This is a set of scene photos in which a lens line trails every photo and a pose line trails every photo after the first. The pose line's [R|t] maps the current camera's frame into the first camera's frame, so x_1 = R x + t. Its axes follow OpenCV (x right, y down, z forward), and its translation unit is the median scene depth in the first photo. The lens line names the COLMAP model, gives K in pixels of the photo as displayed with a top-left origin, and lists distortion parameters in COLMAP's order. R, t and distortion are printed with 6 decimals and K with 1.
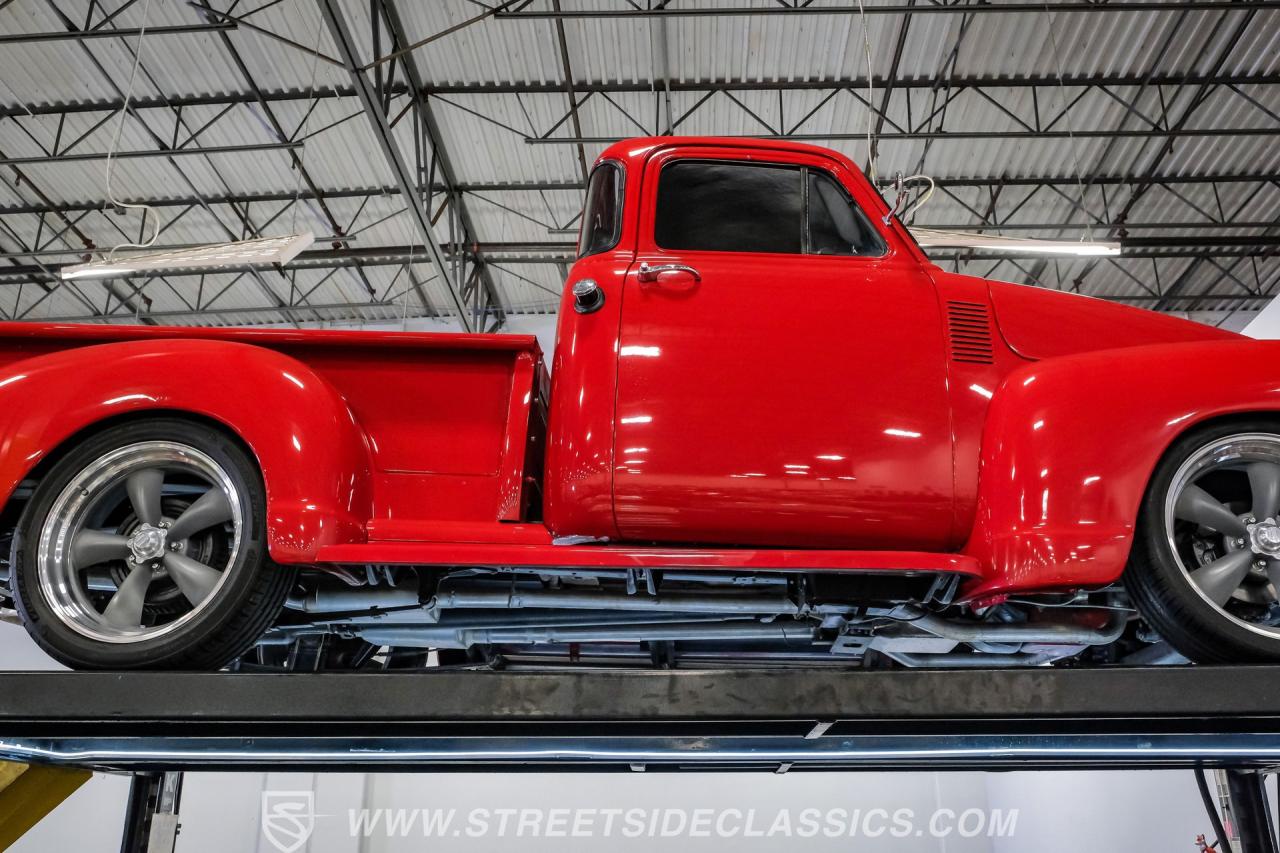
lens RADIAL K [[1404.6, 0, 640.0], [0, 1404.6, 426.5], [0, 0, 1]] dist [-0.026972, 0.021534]
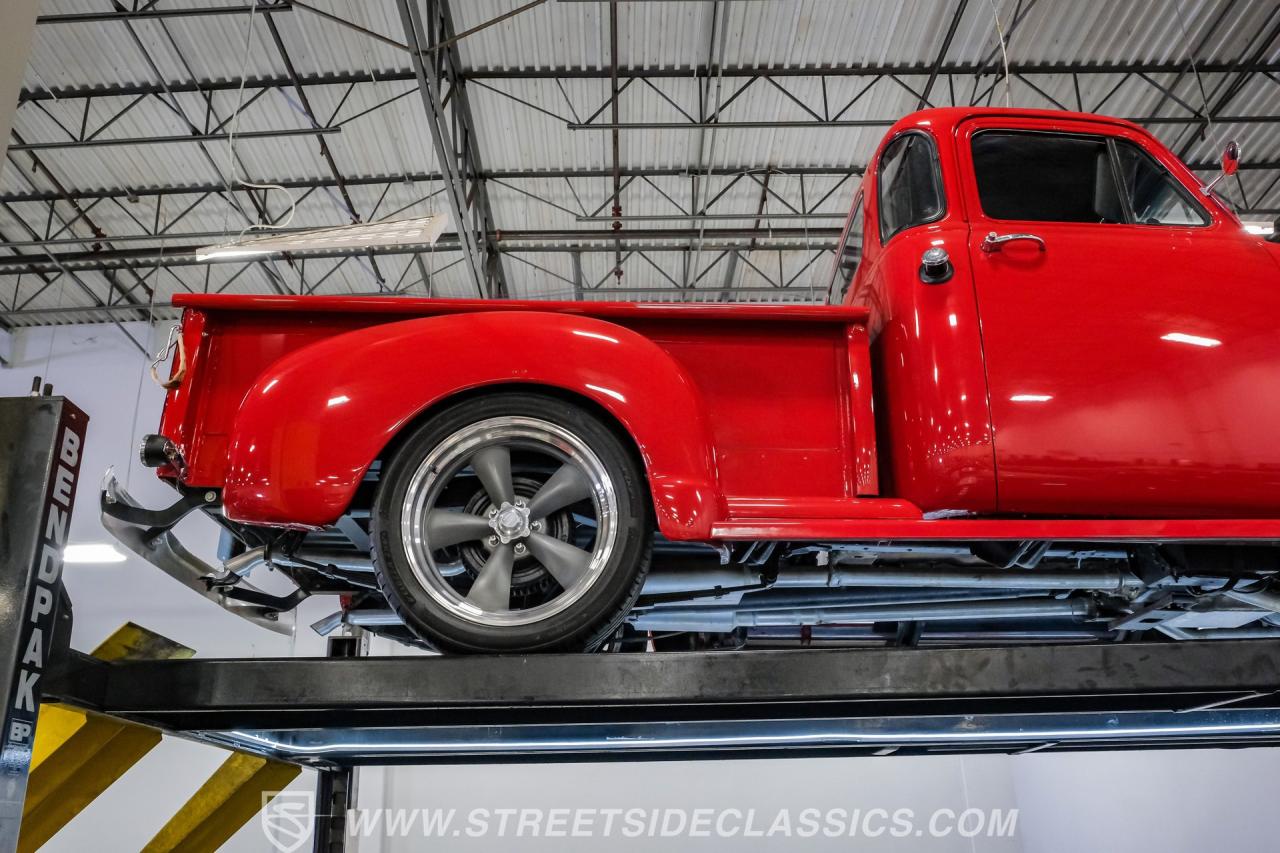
lens RADIAL K [[1404.6, 0, 640.0], [0, 1404.6, 426.5], [0, 0, 1]] dist [-0.026972, 0.021534]
pose [[0.998883, -0.007894, 0.046582, -0.078283], [0.007675, 0.999959, 0.004872, 0.003426], [-0.046619, -0.004509, 0.998903, 0.008736]]
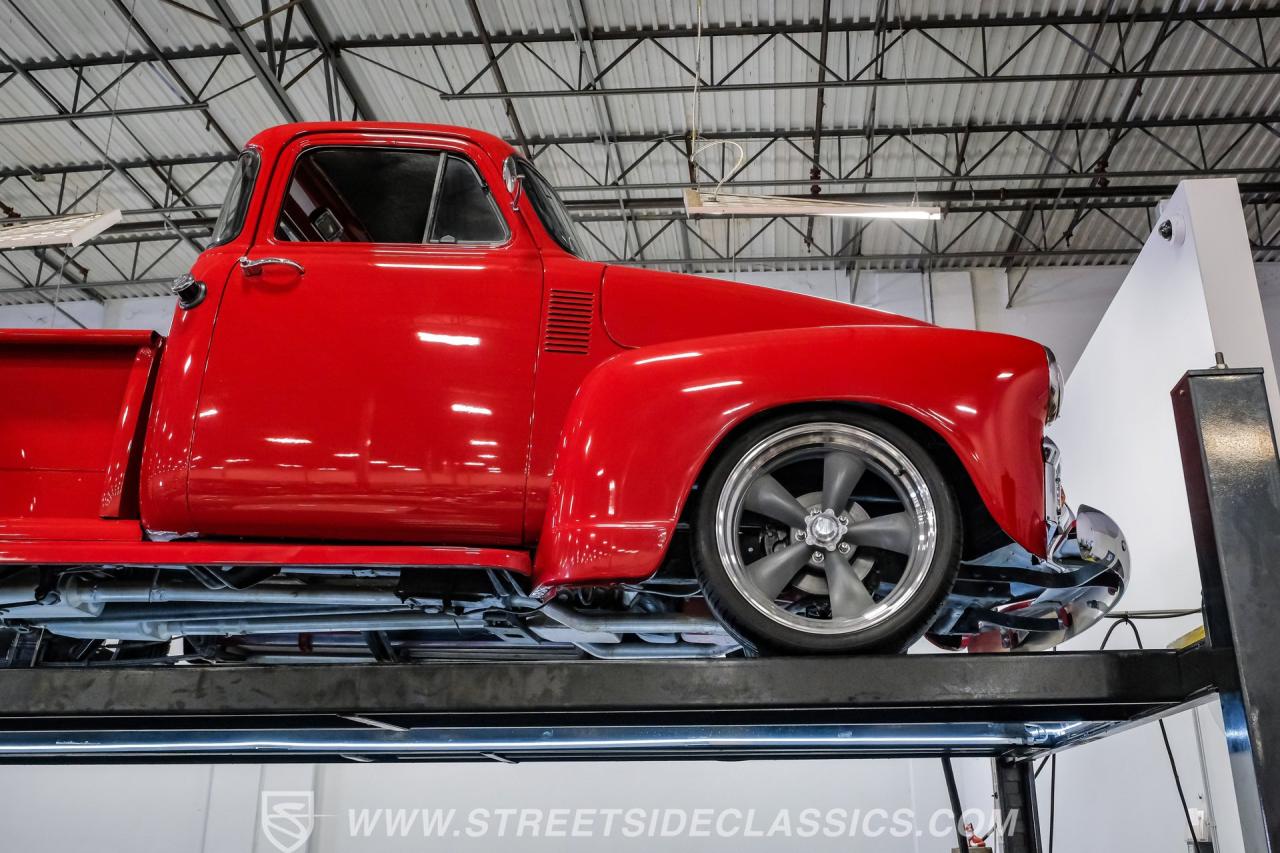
lens RADIAL K [[1509.7, 0, 649.1], [0, 1509.7, 458.5], [0, 0, 1]] dist [-0.018754, 0.007333]
pose [[0.999427, -0.011995, -0.031664, 0.086788], [0.013413, 0.998899, 0.044950, -0.004859], [0.031090, -0.045349, 0.998487, -0.016929]]
